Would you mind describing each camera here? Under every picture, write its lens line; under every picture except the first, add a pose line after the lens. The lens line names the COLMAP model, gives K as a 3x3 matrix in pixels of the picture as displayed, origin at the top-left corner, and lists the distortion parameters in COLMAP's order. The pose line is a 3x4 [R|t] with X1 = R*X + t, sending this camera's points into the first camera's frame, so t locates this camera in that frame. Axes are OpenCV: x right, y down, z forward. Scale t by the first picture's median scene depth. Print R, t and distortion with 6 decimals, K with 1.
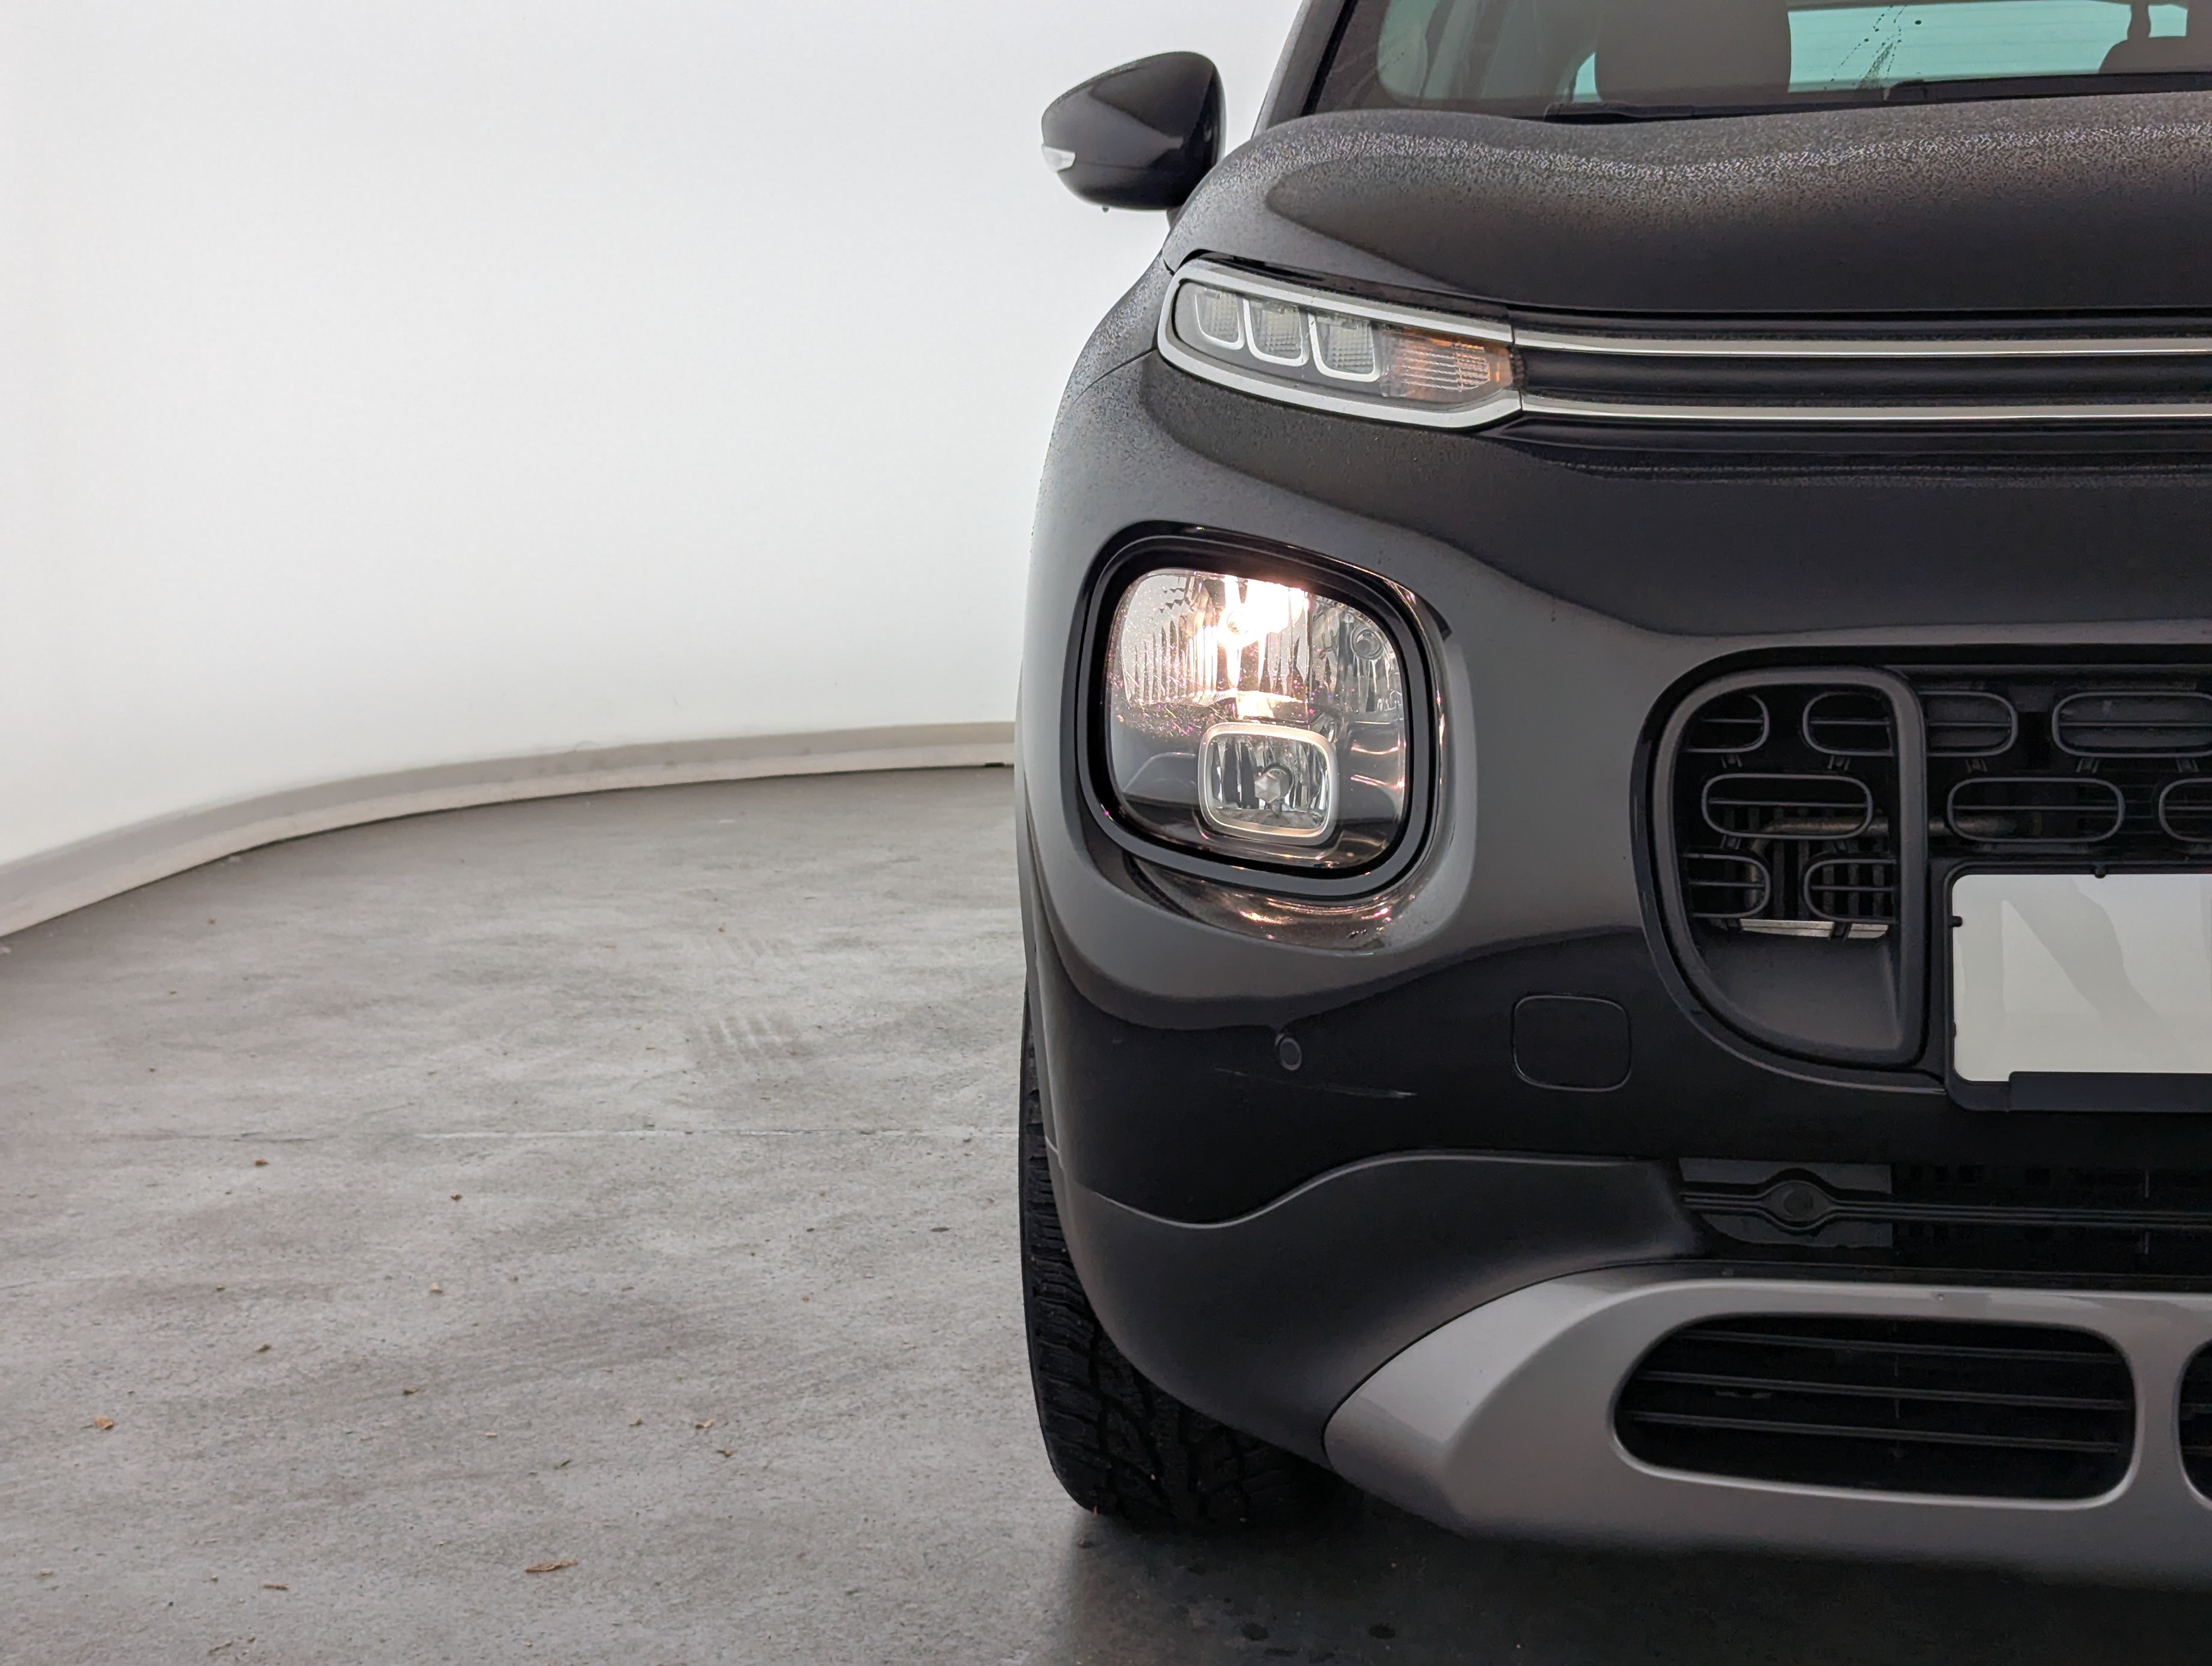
lens RADIAL K [[3397.7, 0, 1096.0], [0, 3397.7, 846.7], [0, 0, 1]] dist [0.091666, 0.000000]
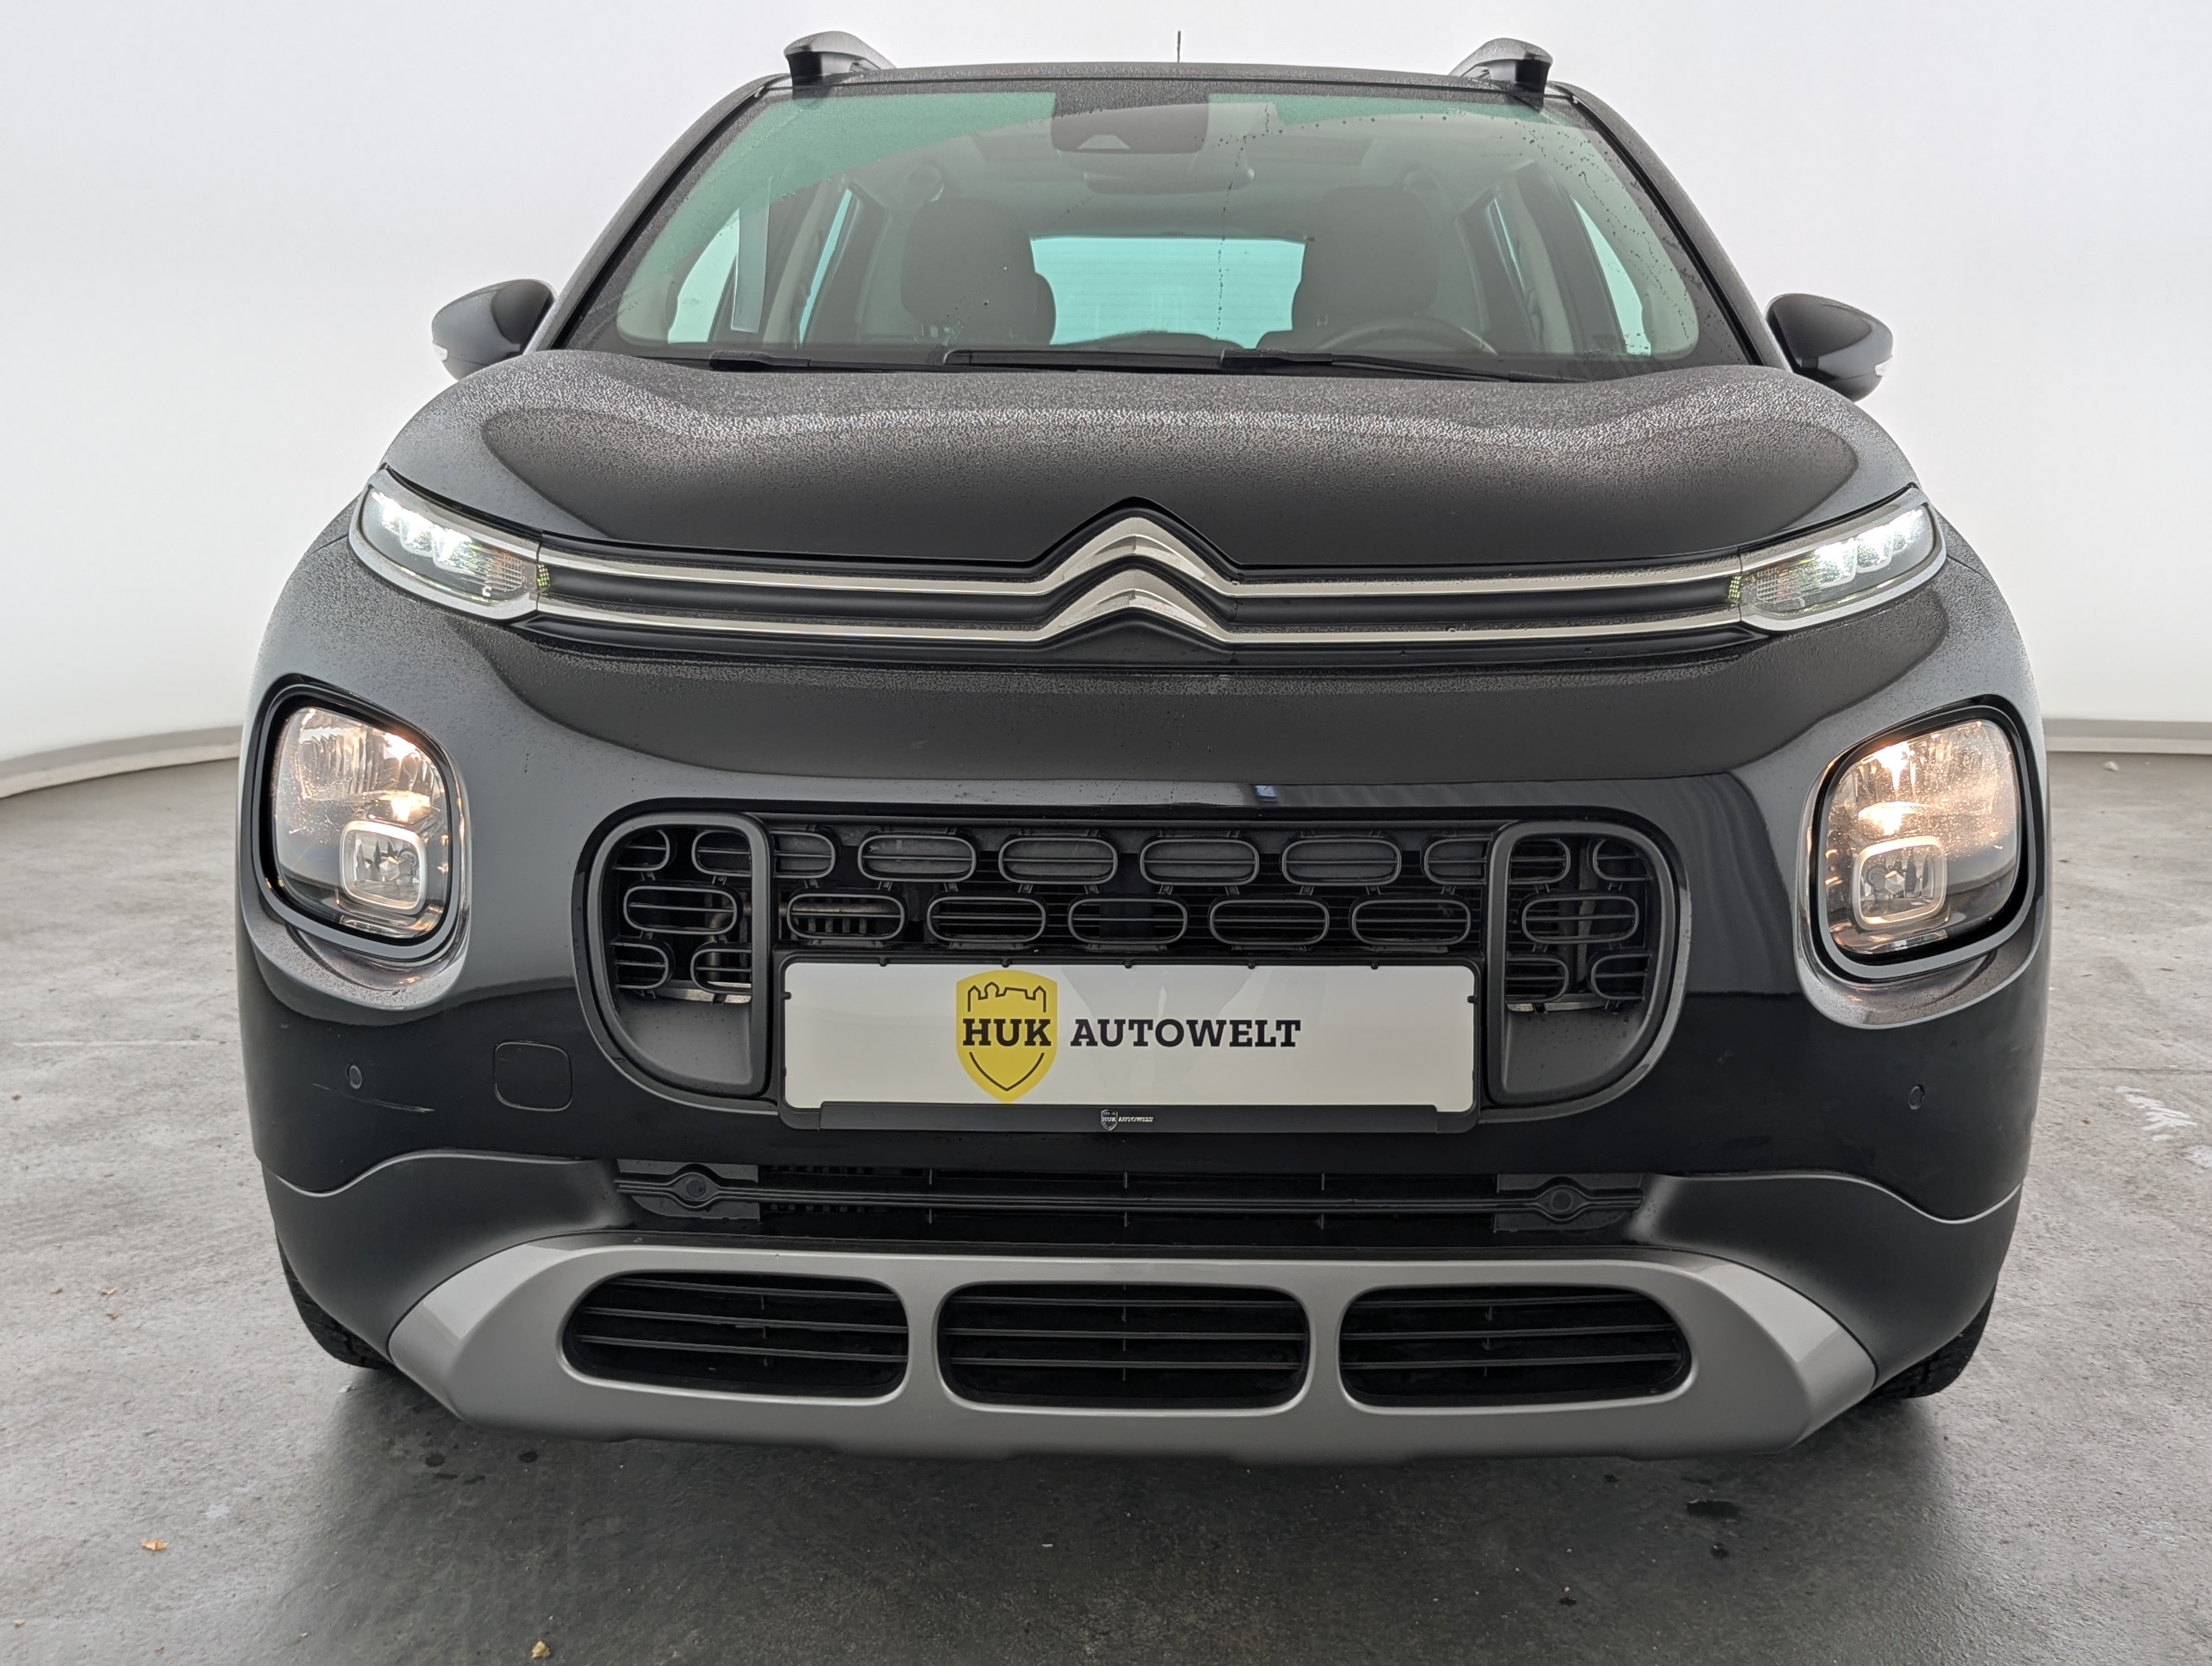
lens RADIAL K [[2408.2, 0, 1103.9], [0, 2408.2, 818.4], [0, 0, 1]] dist [0.039595, 0.000000]
pose [[0.991703, 0.011461, 0.128040, 0.225982], [-0.014269, 0.999677, 0.021035, -0.066424], [-0.127758, -0.022688, 0.991546, -0.004541]]
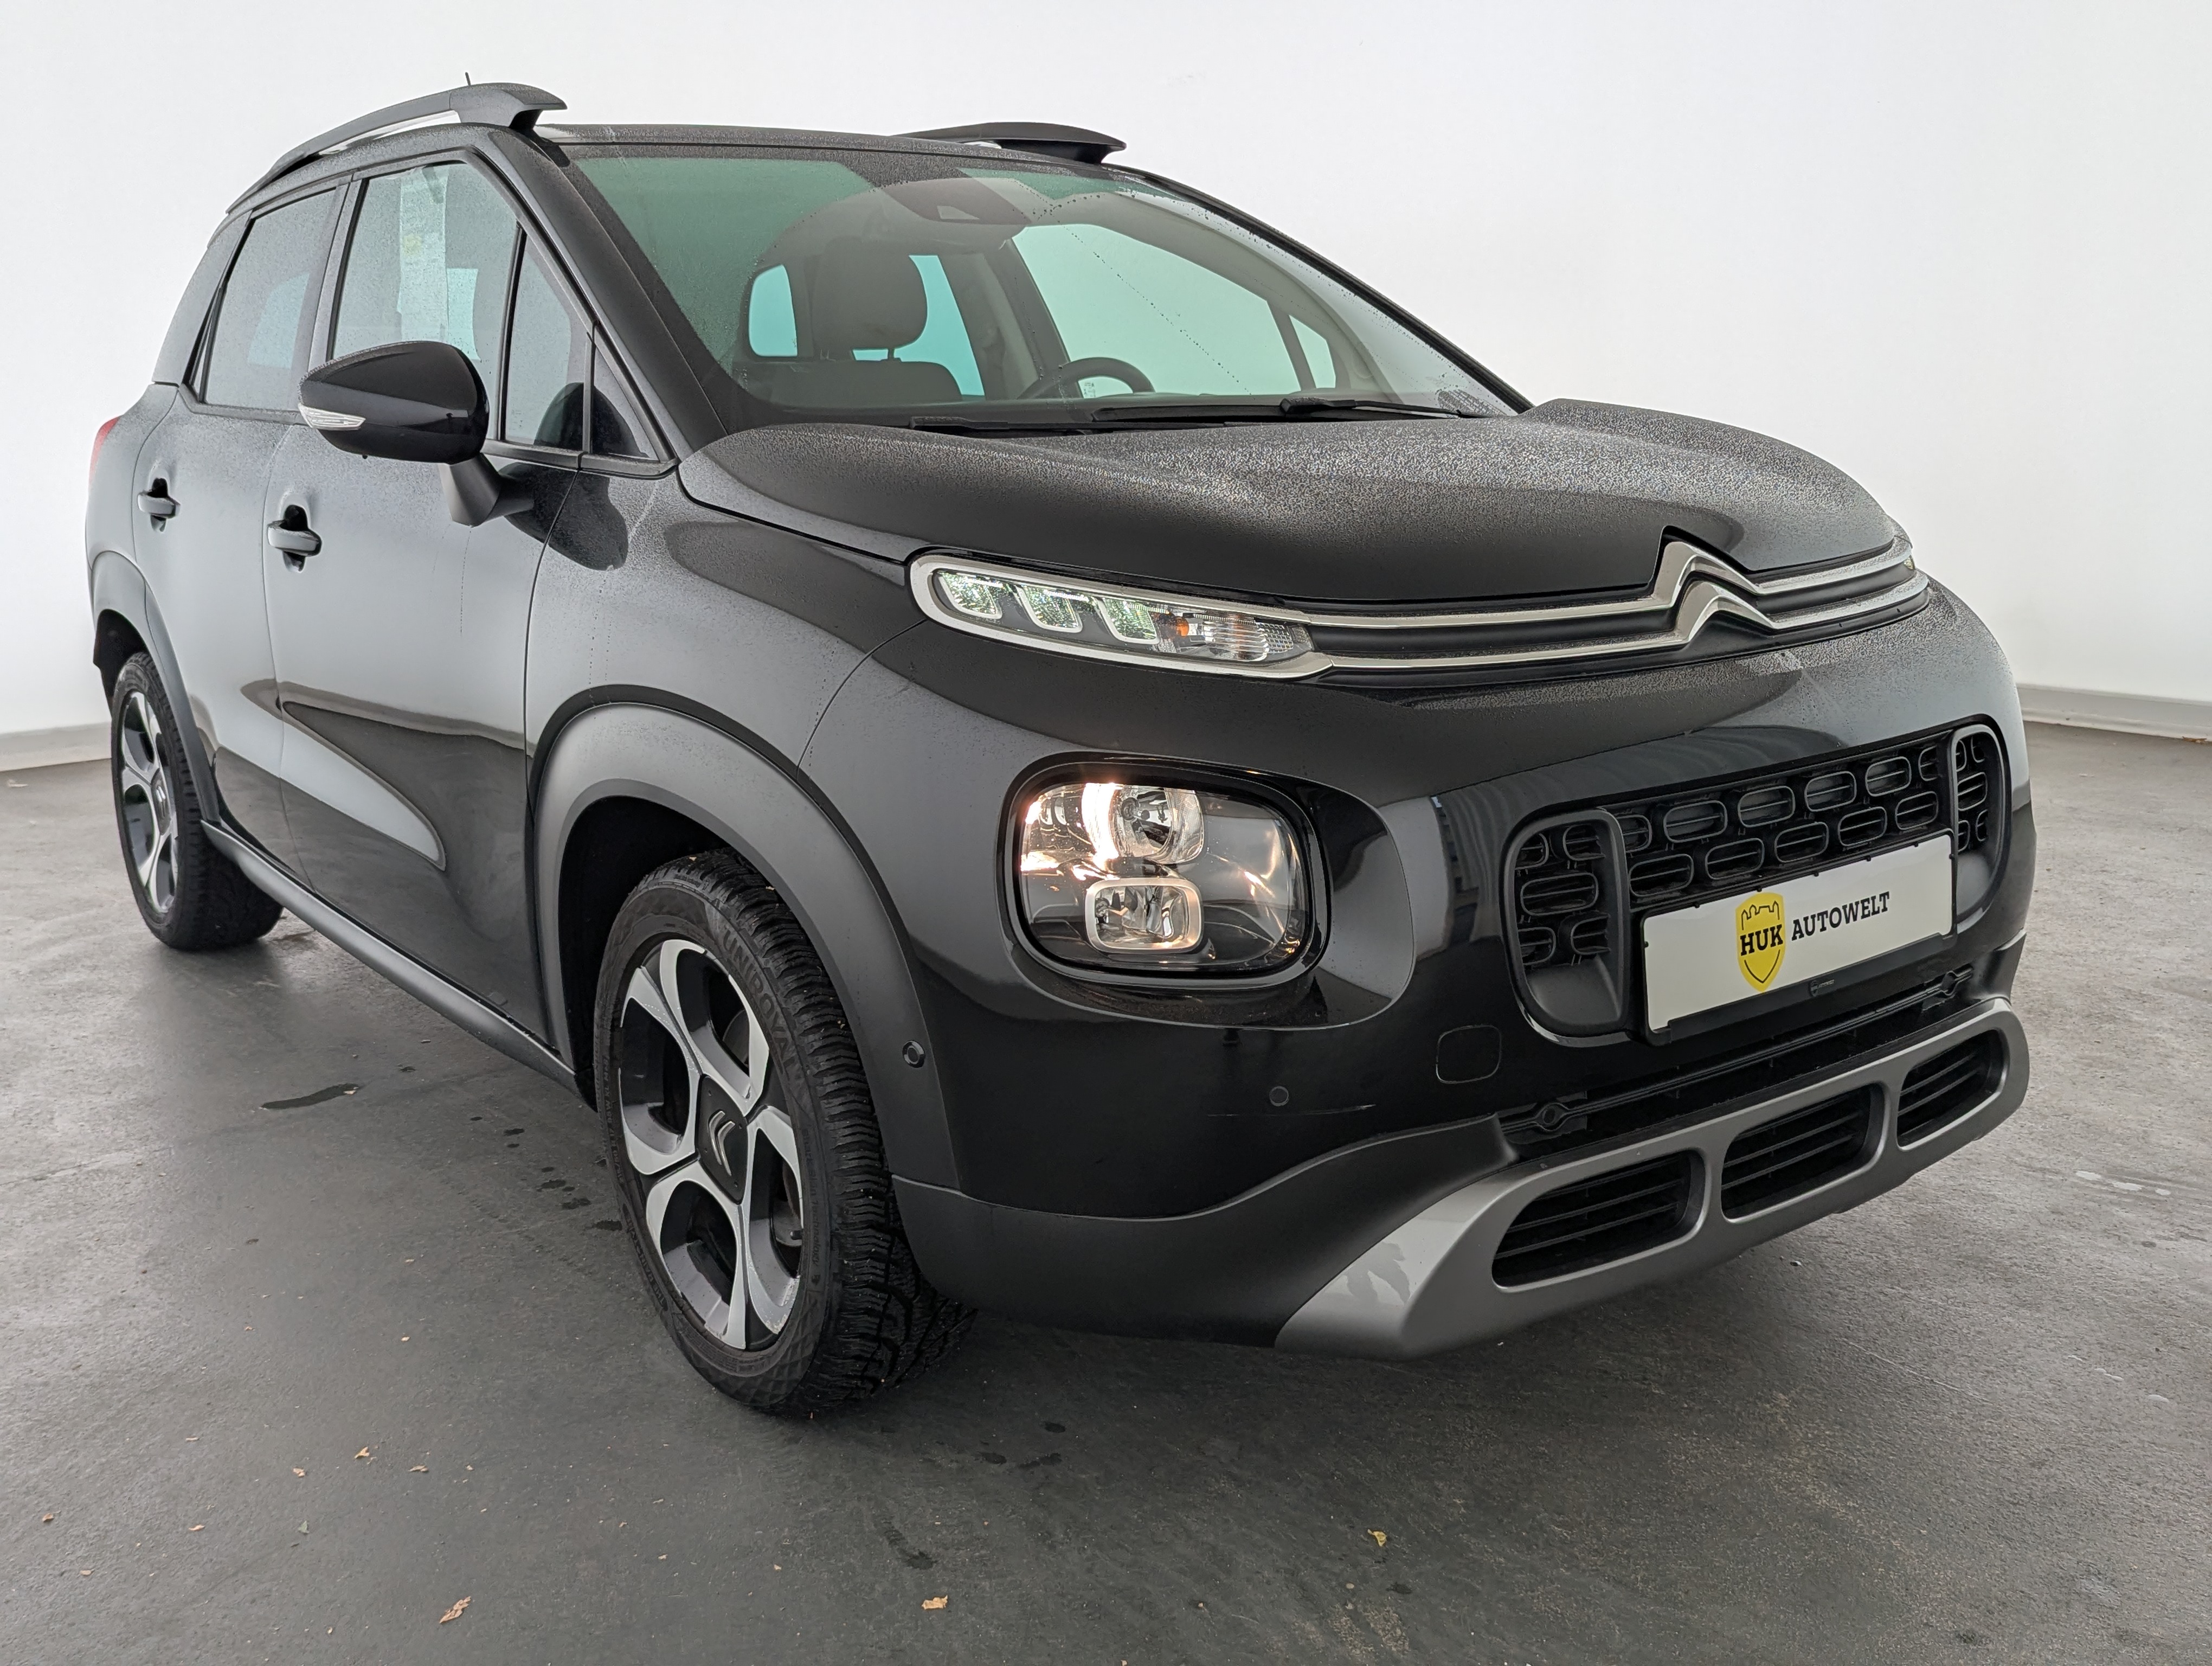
lens RADIAL K [[2119.4, 0, 1110.6], [0, 2119.4, 836.4], [0, 0, 1]] dist [0.020799, 0.000000]
pose [[0.689506, -0.146044, 0.709403, -0.653871], [0.101205, 0.989278, 0.105295, -0.162073], [-0.717174, -0.000806, 0.696894, 0.376903]]
